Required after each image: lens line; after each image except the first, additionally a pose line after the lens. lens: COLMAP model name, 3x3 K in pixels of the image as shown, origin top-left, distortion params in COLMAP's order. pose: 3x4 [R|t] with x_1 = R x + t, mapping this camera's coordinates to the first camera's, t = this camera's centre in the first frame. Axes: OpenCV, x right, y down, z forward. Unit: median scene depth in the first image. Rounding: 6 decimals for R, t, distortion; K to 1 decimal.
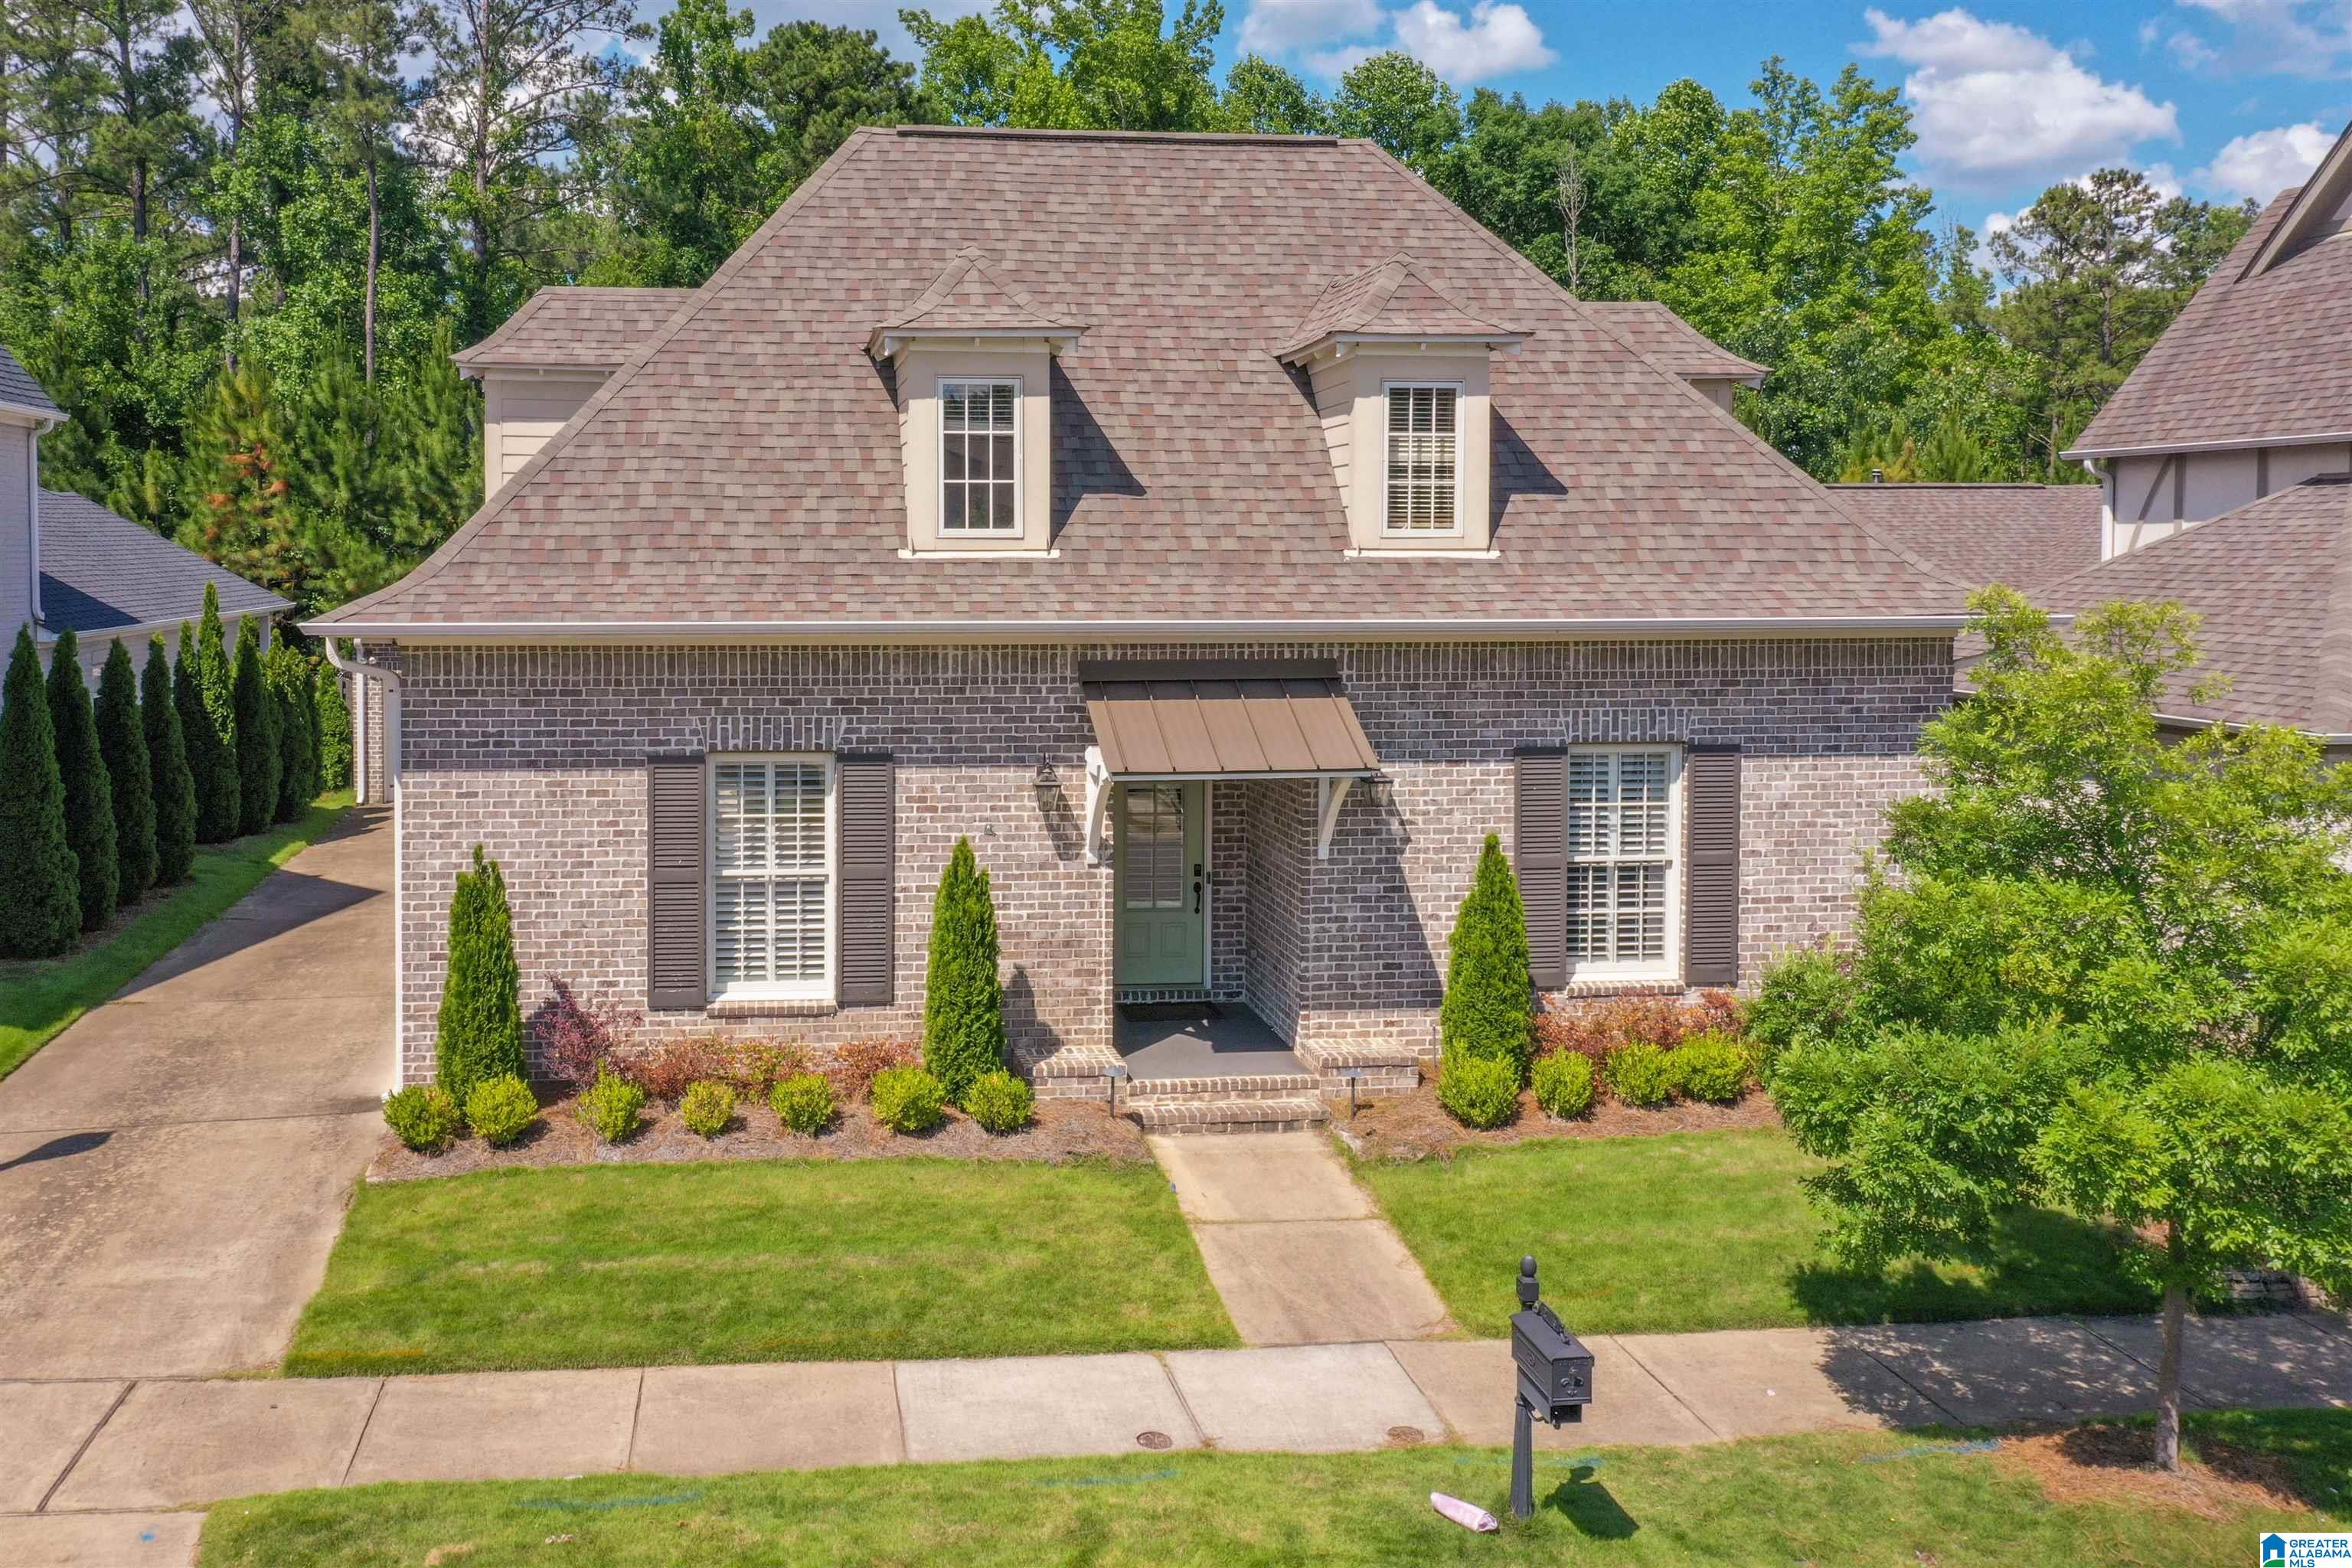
lens RADIAL K [[1885.4, 0, 1176.0], [0, 1885.4, 784.0], [0, 0, 1]] dist [0.024143, -0.011178]
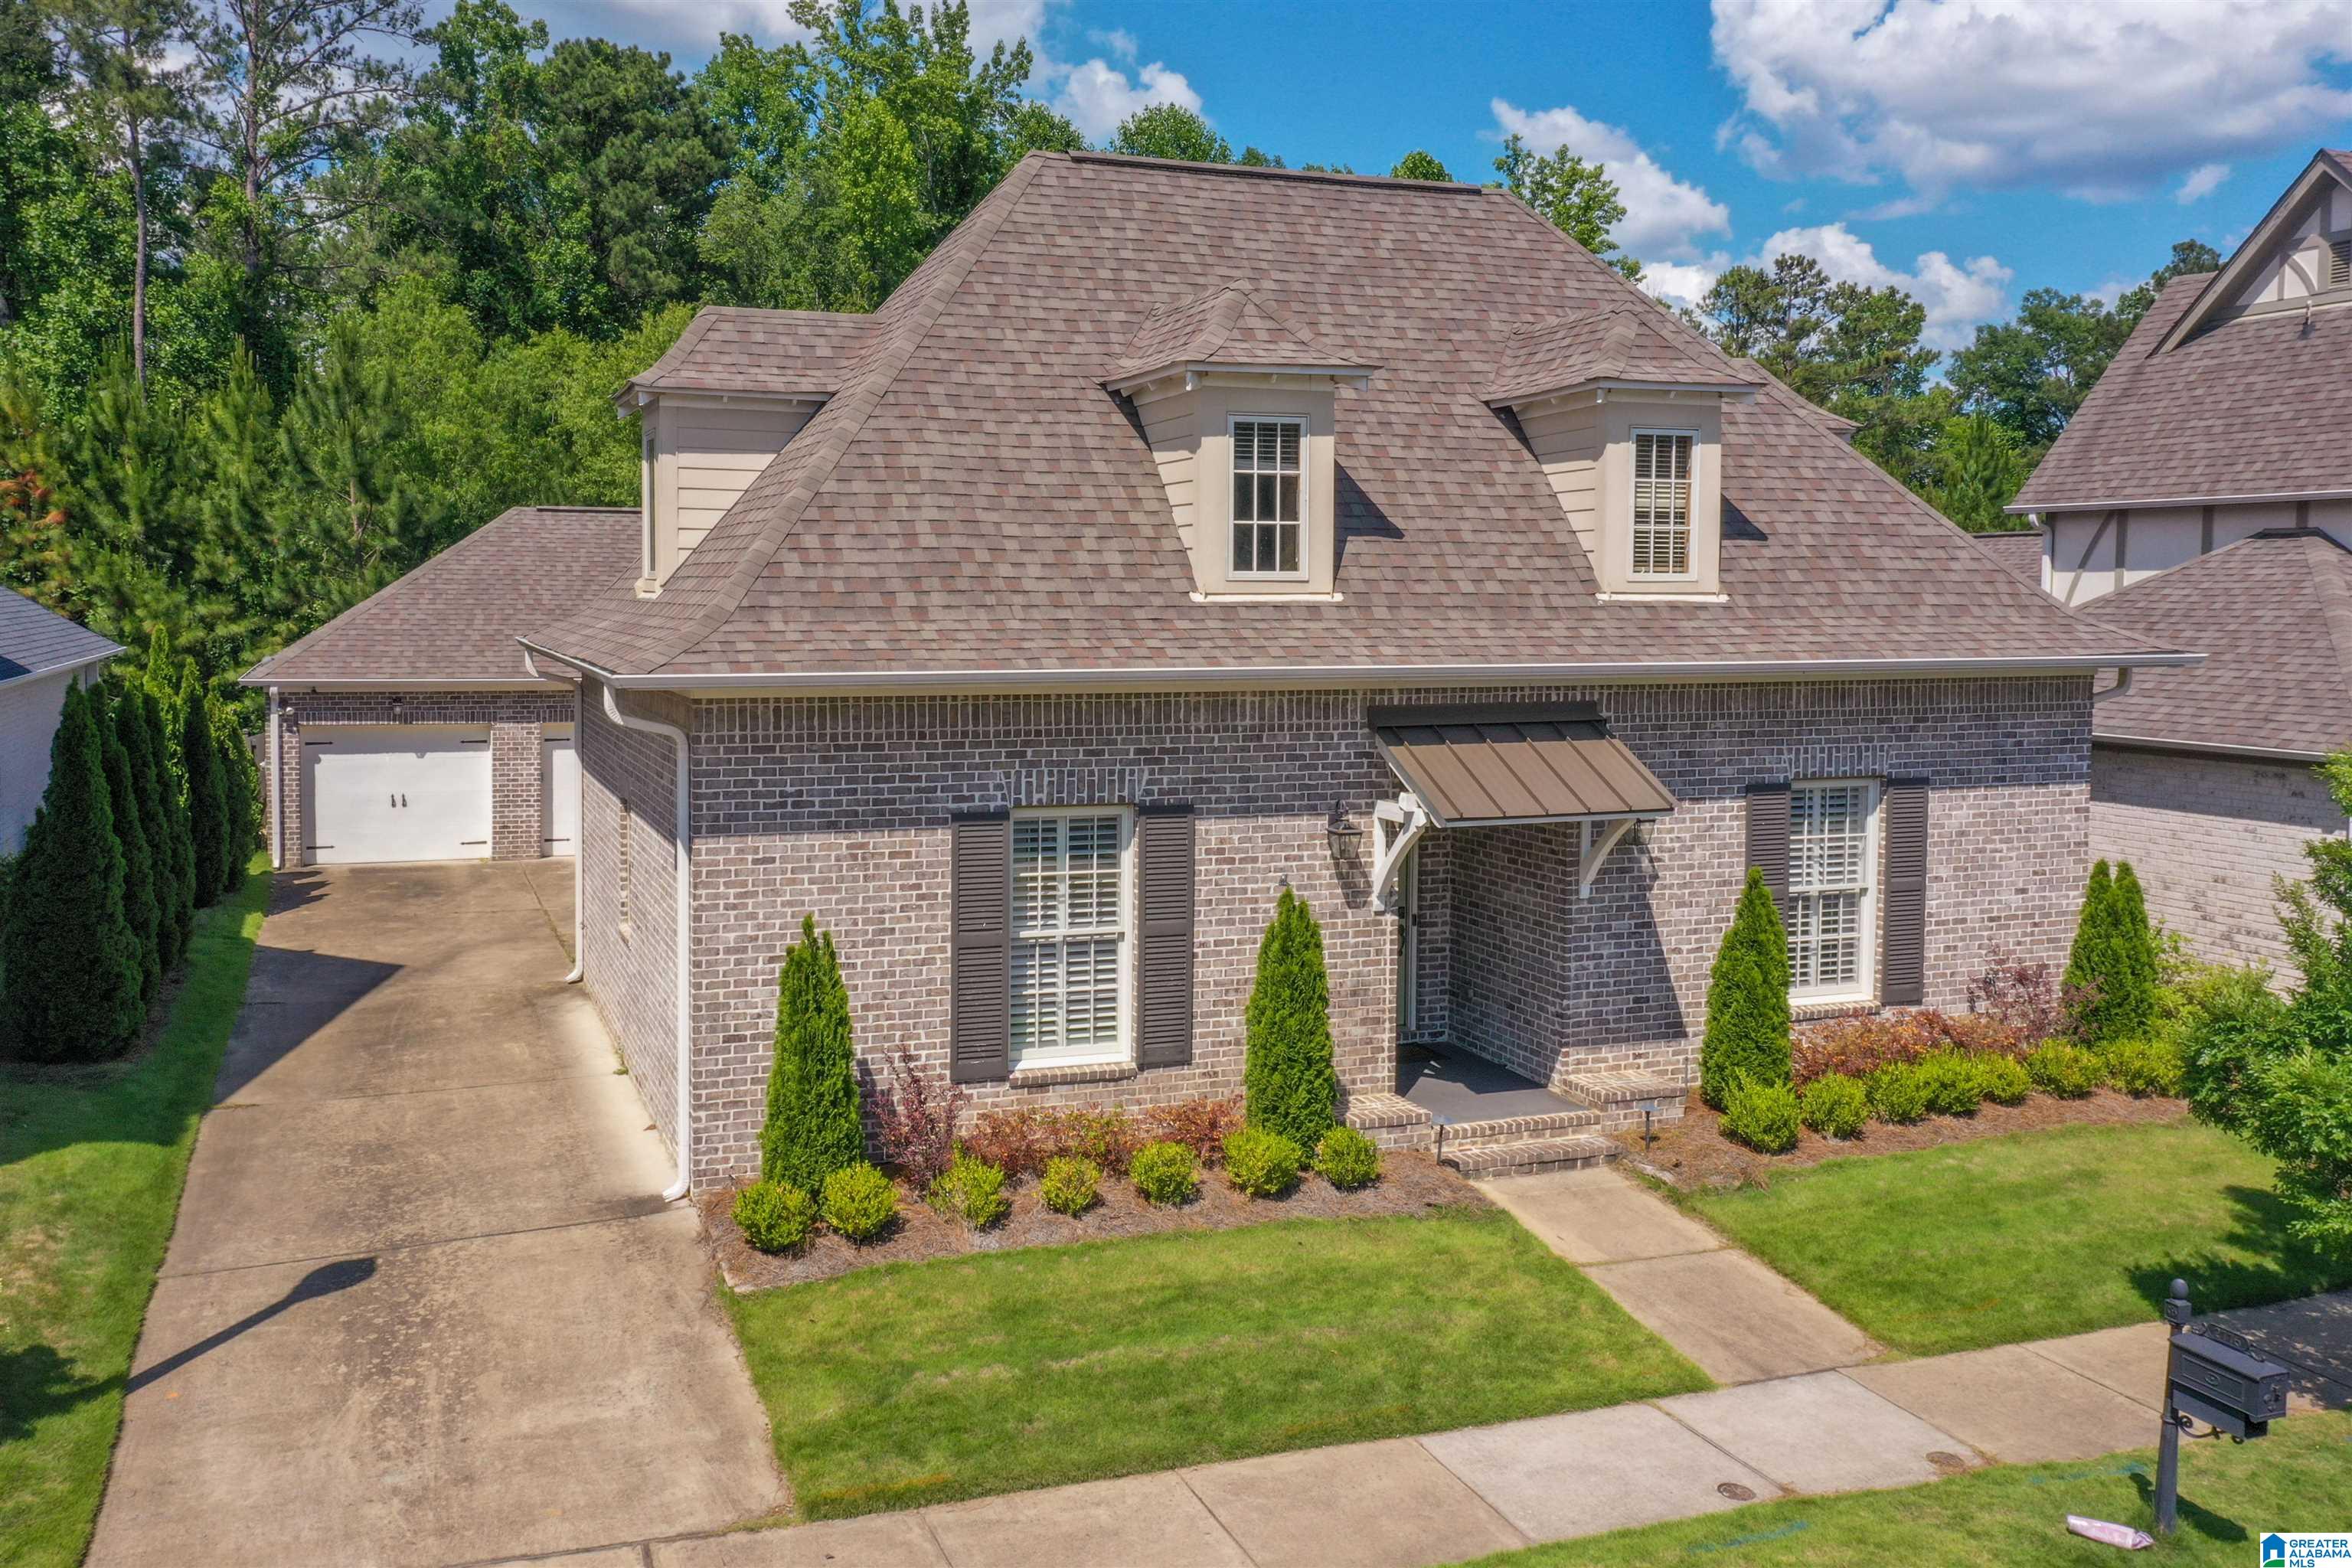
lens RADIAL K [[1803.2, 0, 1175.6], [0, 1803.2, 841.0], [0, 0, 1]] dist [0.015147, 0.000814]
pose [[0.975702, -0.027351, 0.217389, -0.352078], [0.024112, 0.999555, 0.017541, -0.013610], [-0.217772, -0.011873, 0.975927, 0.099600]]
